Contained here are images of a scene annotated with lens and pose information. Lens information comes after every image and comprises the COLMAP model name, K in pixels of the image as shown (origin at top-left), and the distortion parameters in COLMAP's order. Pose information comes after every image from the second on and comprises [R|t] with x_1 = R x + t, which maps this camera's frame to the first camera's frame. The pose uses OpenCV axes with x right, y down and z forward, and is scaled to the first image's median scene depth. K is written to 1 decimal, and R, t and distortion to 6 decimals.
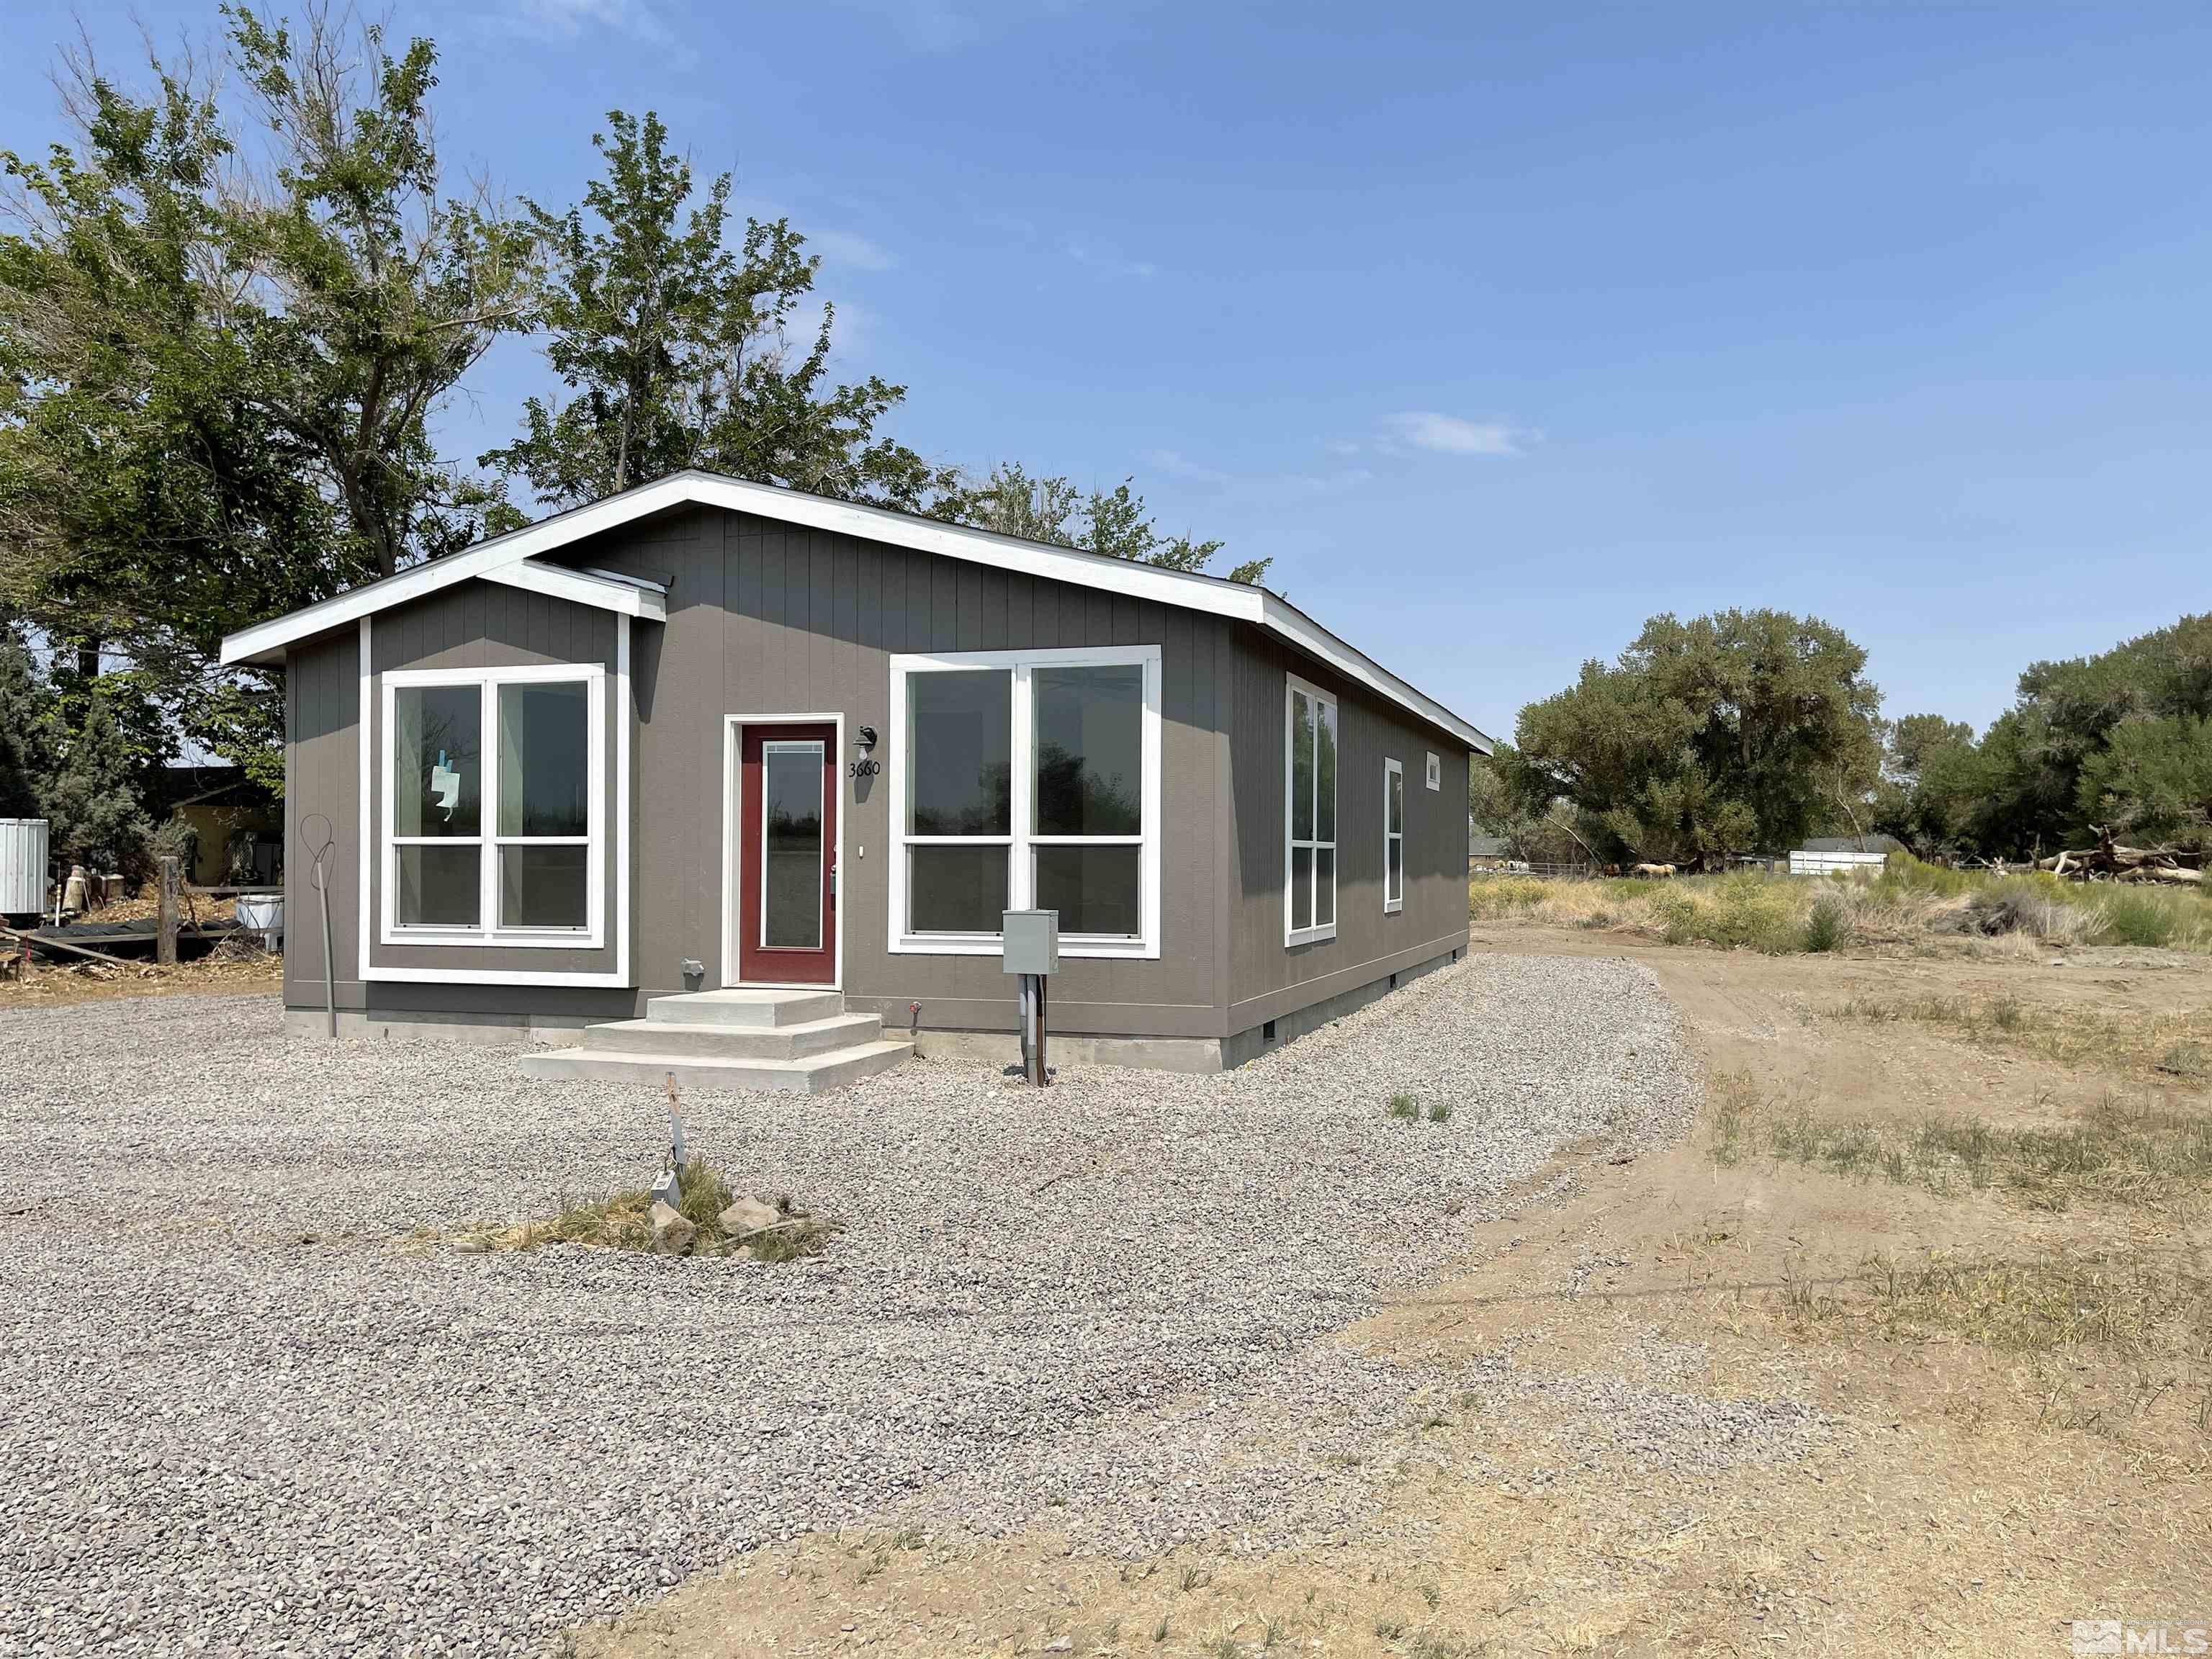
lens RADIAL K [[1664.5, 0, 1114.4], [0, 1664.5, 849.6], [0, 0, 1]] dist [0.056063, -0.011605]
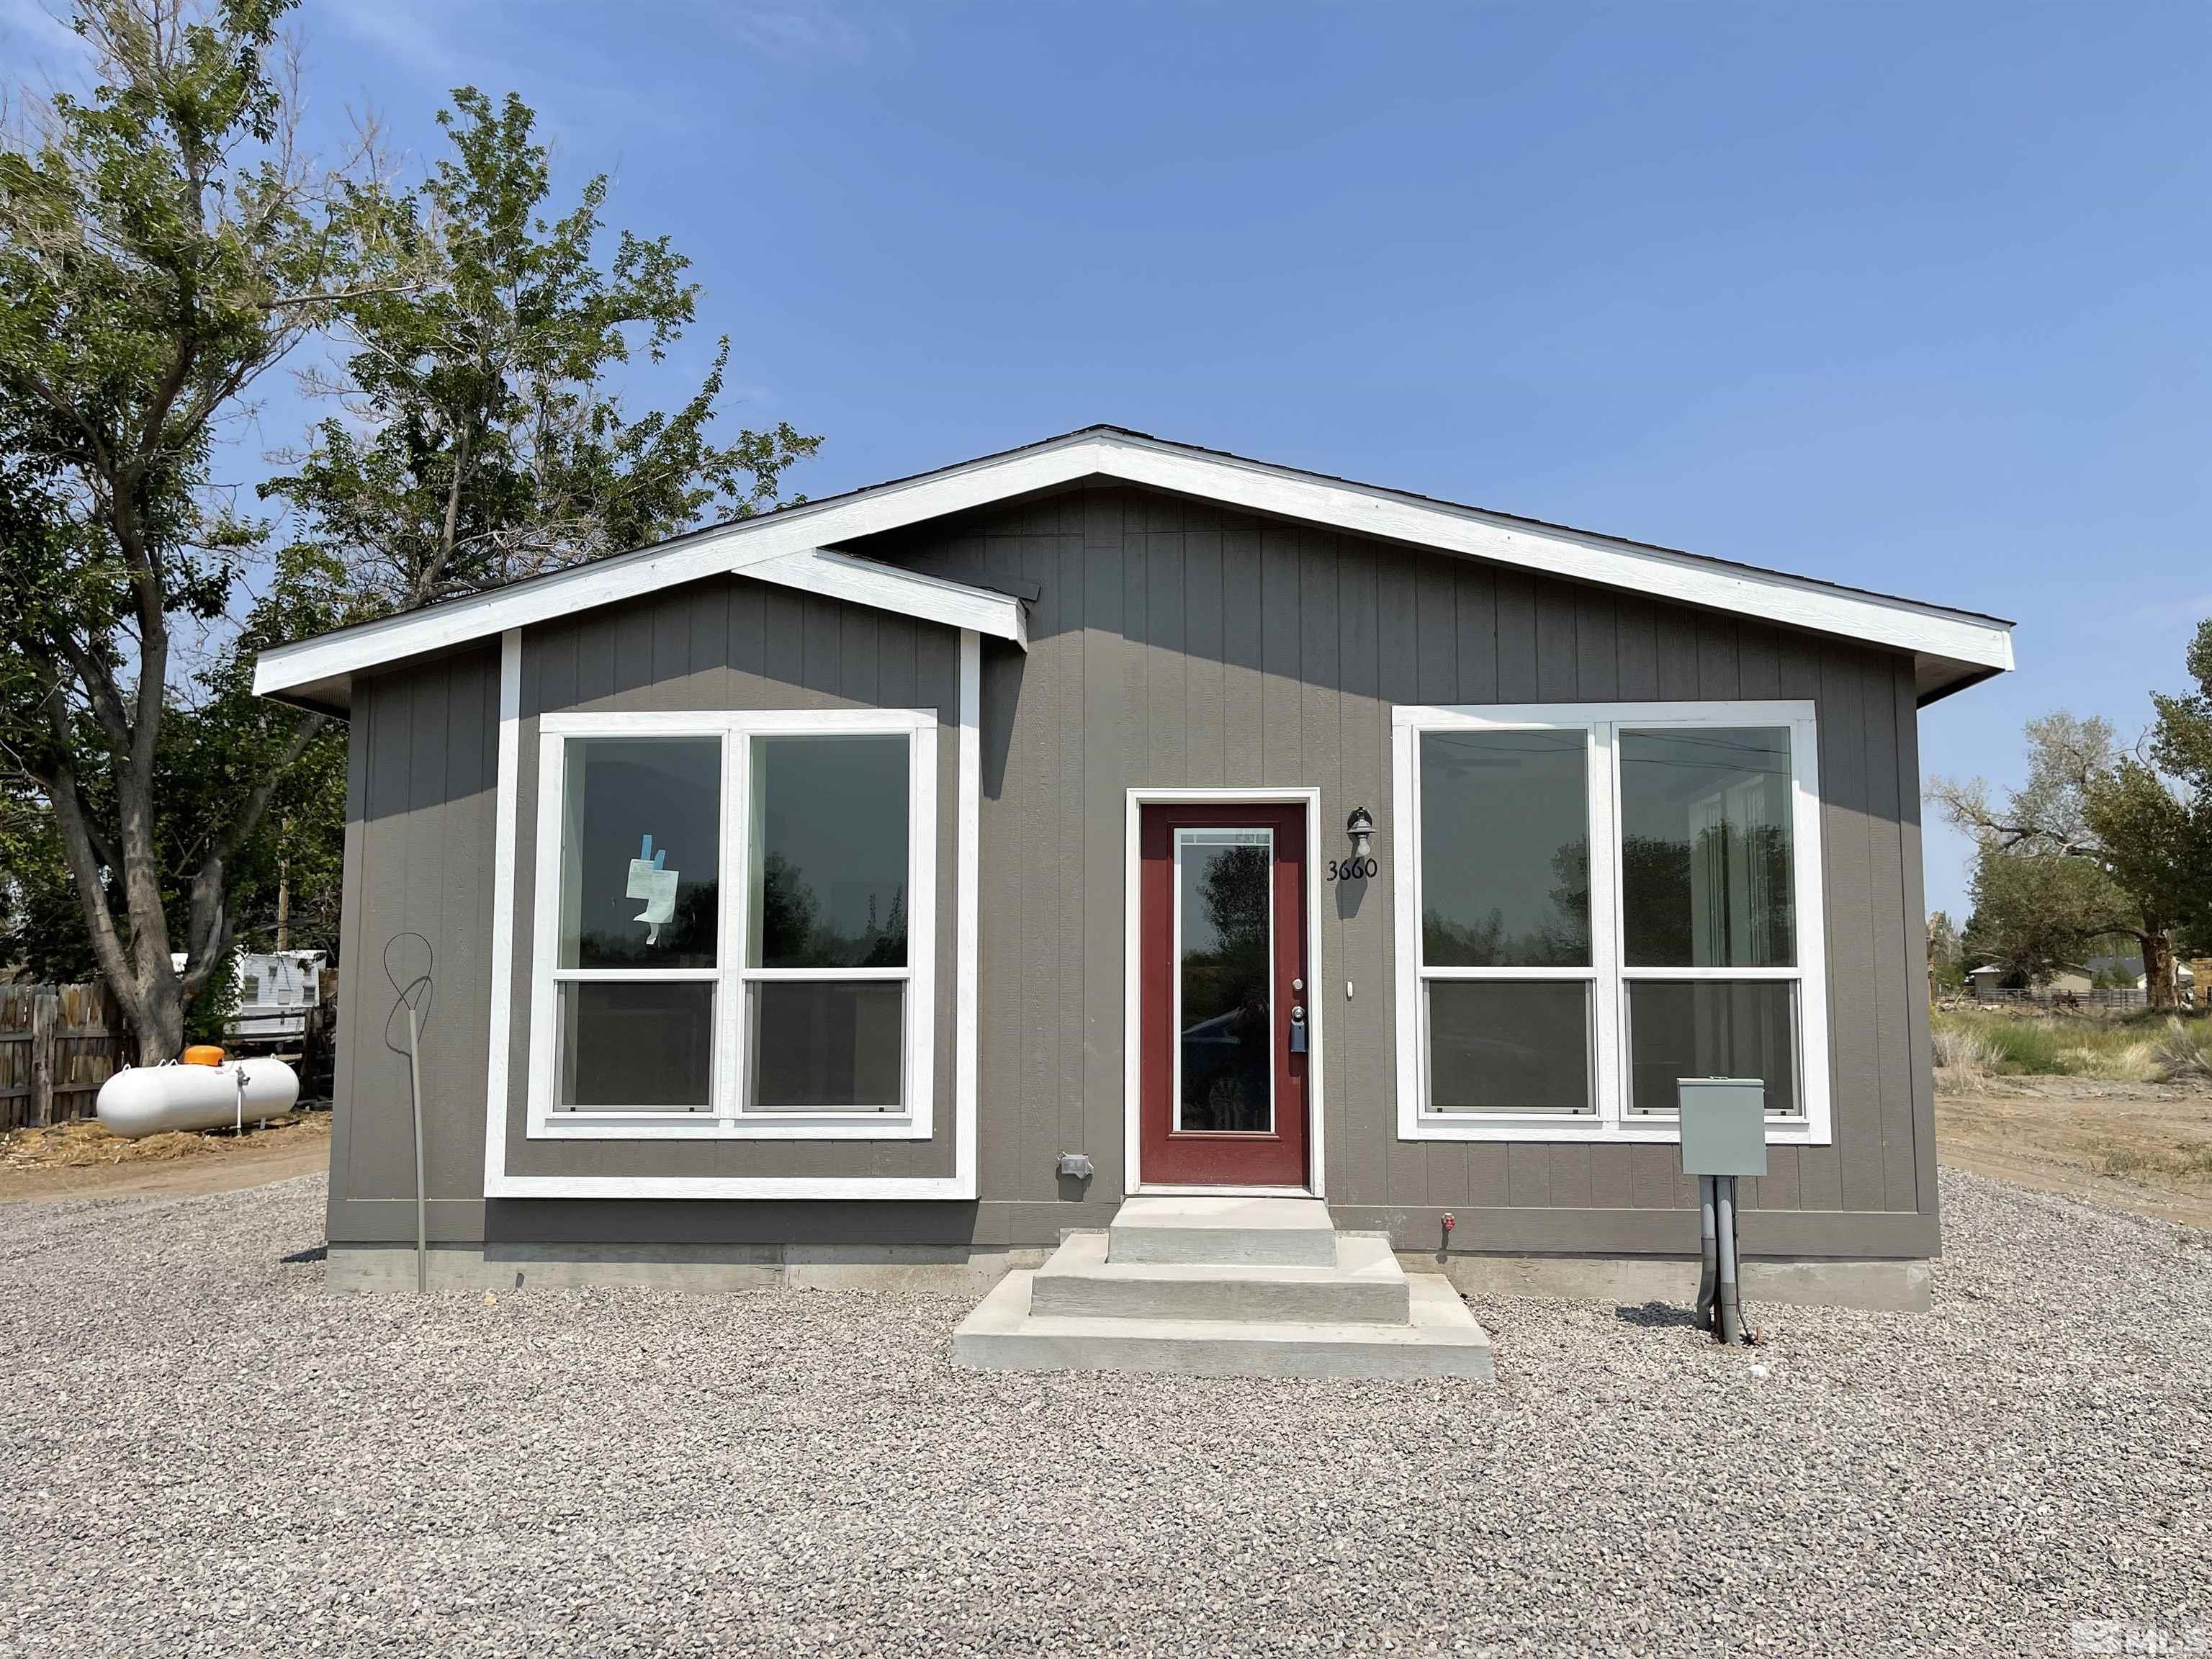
lens RADIAL K [[1664.5, 0, 1102.8], [0, 1664.5, 827.5], [0, 0, 1]] dist [0.056063, -0.011605]
pose [[0.970988, 0.019808, 0.238306, -0.388120], [0.001861, 0.995907, -0.090364, -0.003280], [-0.239121, 0.088186, 0.966977, 0.333241]]
